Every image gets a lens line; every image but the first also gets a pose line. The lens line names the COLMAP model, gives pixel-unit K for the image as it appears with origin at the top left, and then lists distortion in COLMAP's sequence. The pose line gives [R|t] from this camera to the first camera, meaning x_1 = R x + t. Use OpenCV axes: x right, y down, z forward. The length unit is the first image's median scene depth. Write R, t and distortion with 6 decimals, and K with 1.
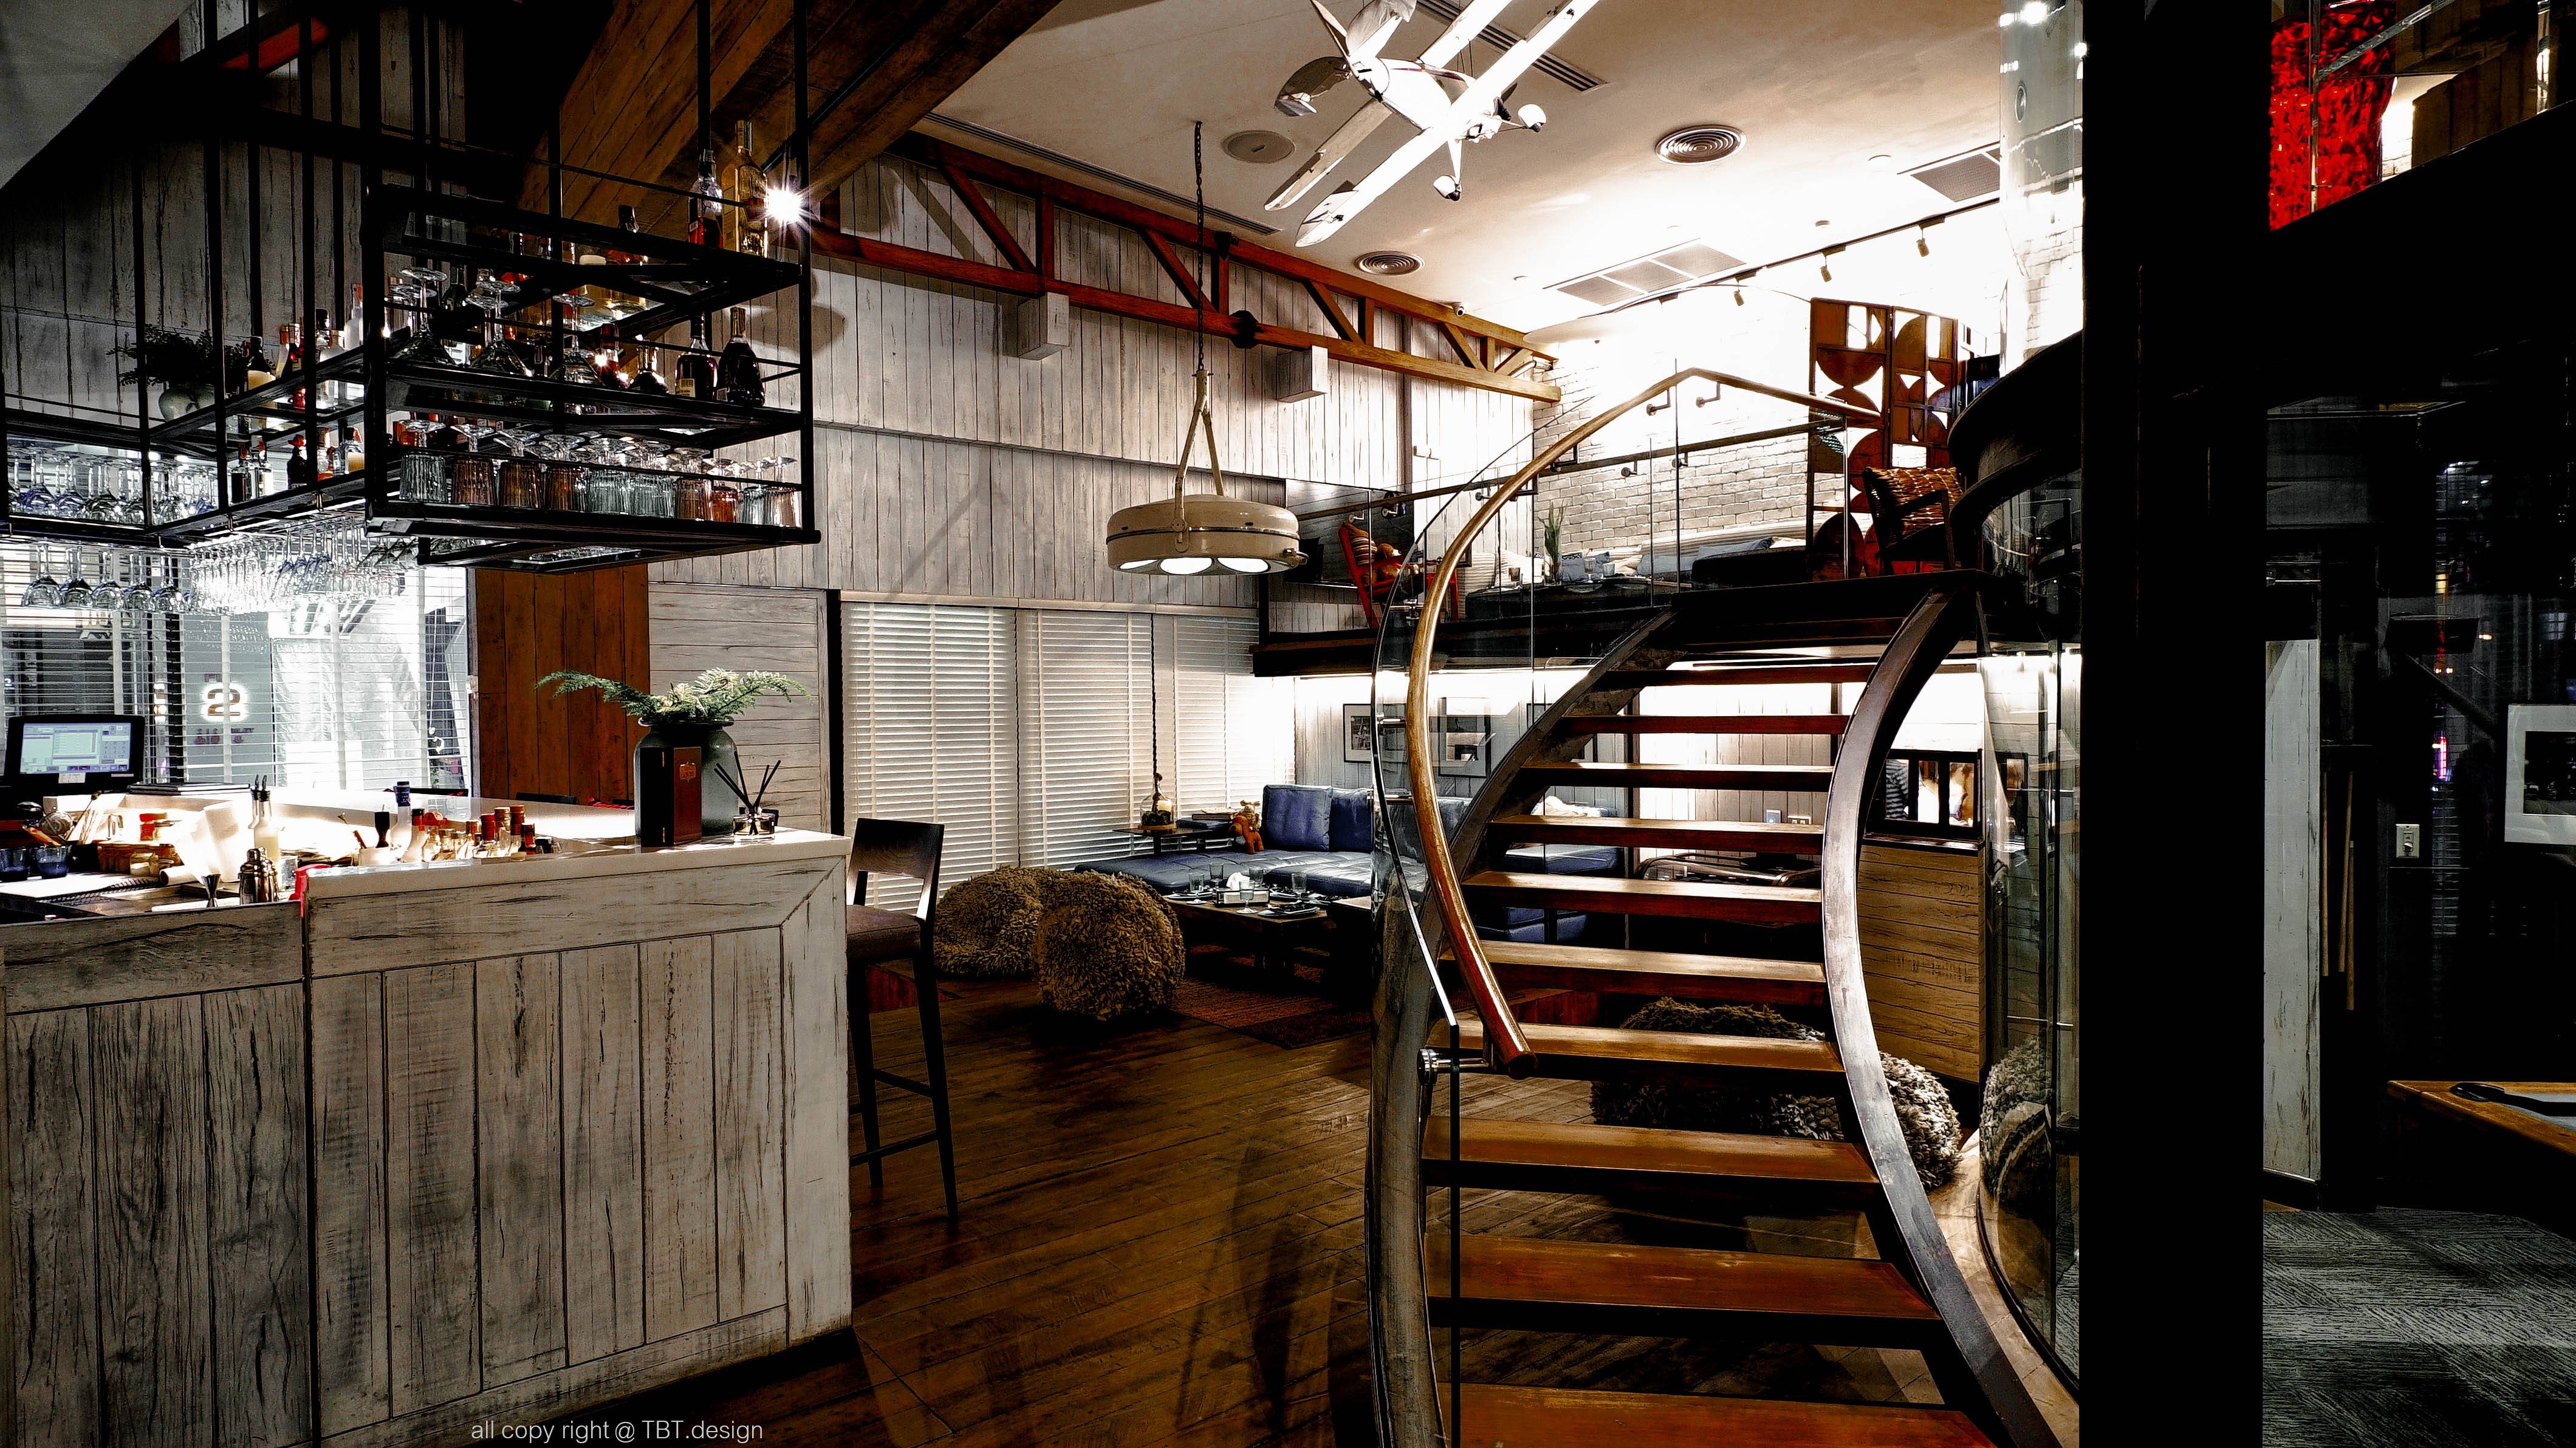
lens RADIAL K [[1331.9, 0, 1294.1], [0, 1331.9, 722.2], [0, 0, 1]] dist [0.003837, 0.000361]
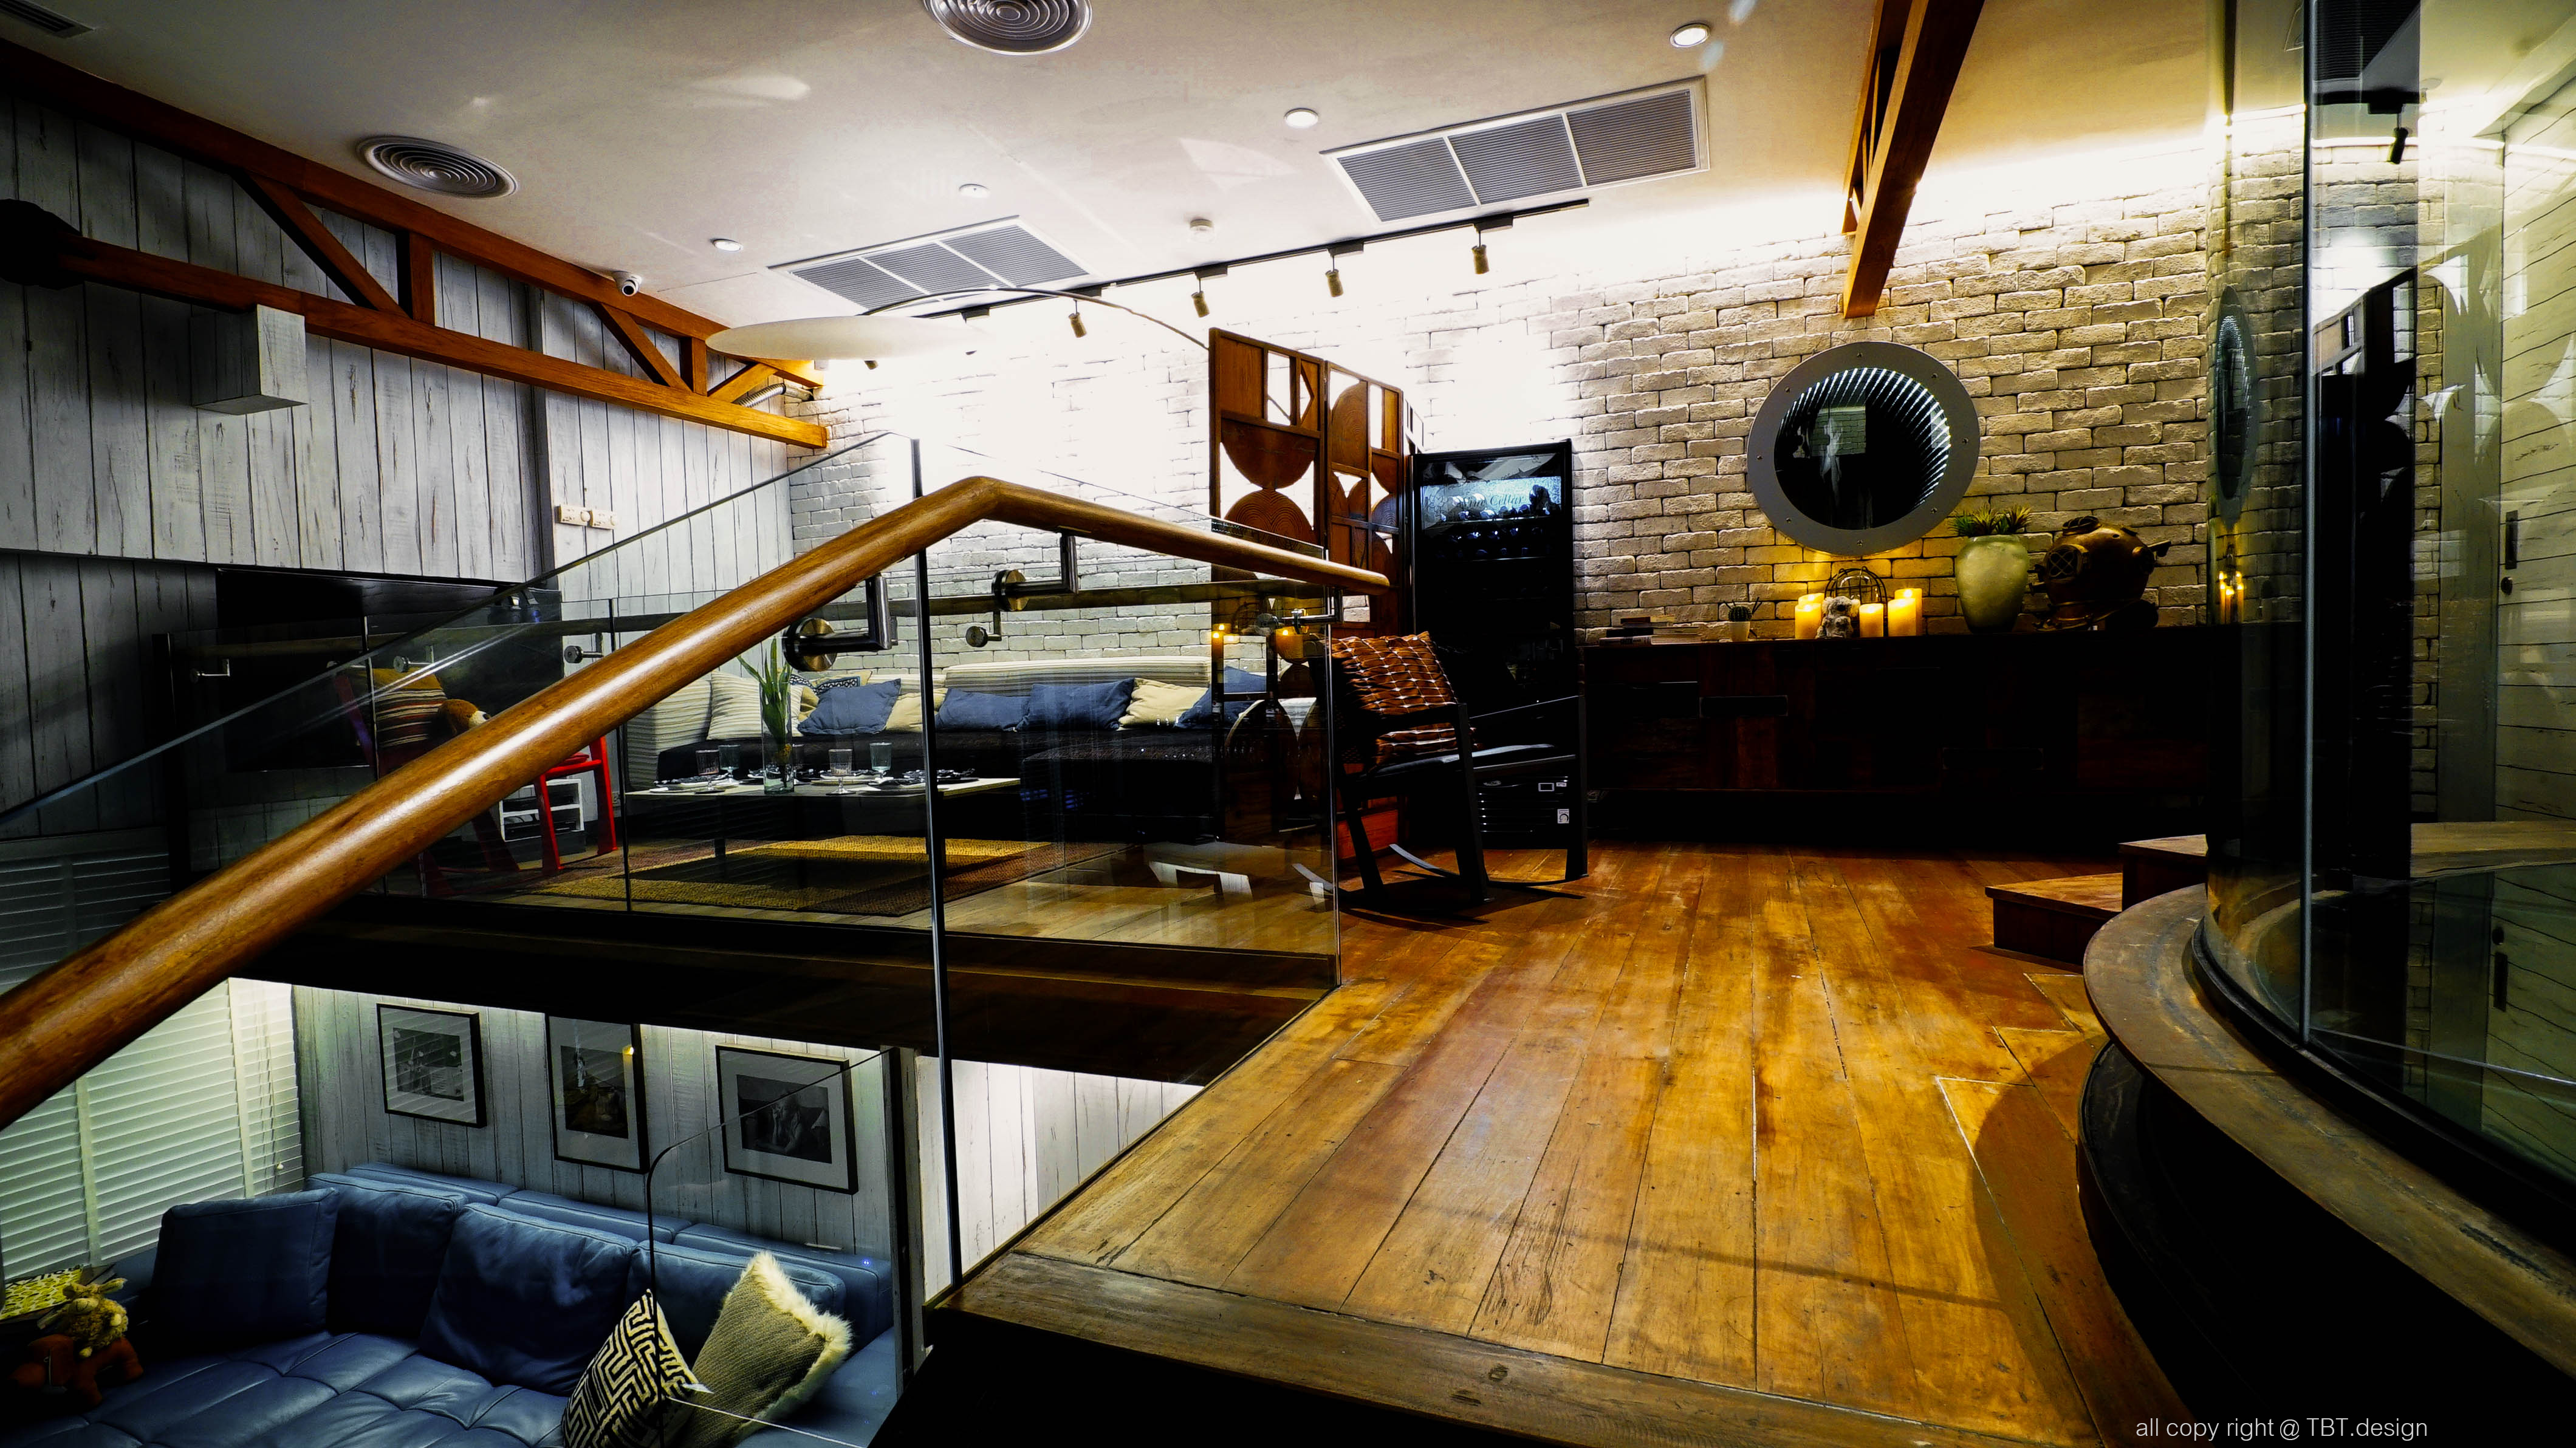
lens RADIAL K [[1166.6, 0, 1291.0], [0, 1166.6, 739.2], [0, 0, 1]] dist [-0.001015, 0.000059]
pose [[0.873816, -0.036093, 0.484916, 0.132357], [0.025367, 0.999267, 0.028667, -0.121863], [-0.485595, -0.012749, 0.874091, 0.424580]]
